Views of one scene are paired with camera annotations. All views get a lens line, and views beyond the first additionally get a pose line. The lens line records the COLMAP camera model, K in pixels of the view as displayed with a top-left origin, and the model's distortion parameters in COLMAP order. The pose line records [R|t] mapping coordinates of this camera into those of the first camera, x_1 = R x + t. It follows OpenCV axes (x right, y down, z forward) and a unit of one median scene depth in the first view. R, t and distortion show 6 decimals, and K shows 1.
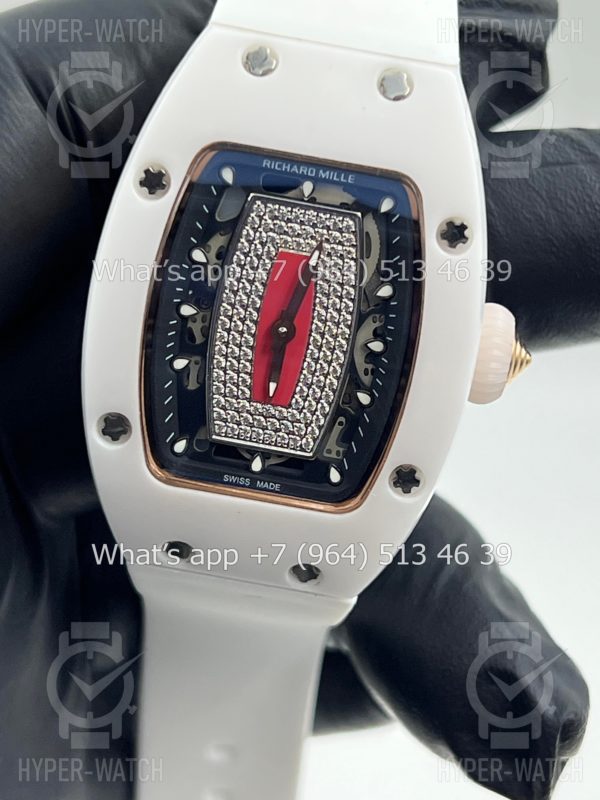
lens RADIAL K [[1805.3, 0, 300.0], [0, 1805.3, 400.0], [0, 0, 1]] dist [0.270037, 0.261313]
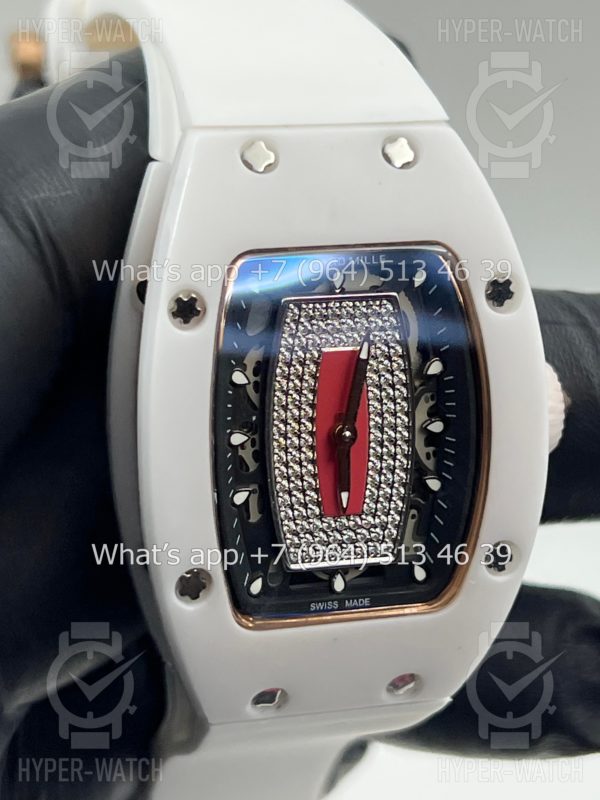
lens RADIAL K [[1805.3, 0, 300.0], [0, 1805.3, 400.0], [0, 0, 1]] dist [0.270037, 0.261313]
pose [[0.932379, -0.237251, 0.272731, -0.275850], [0.242437, 0.970051, 0.015041, -0.074522], [-0.268131, 0.052096, 0.961973, 0.119049]]
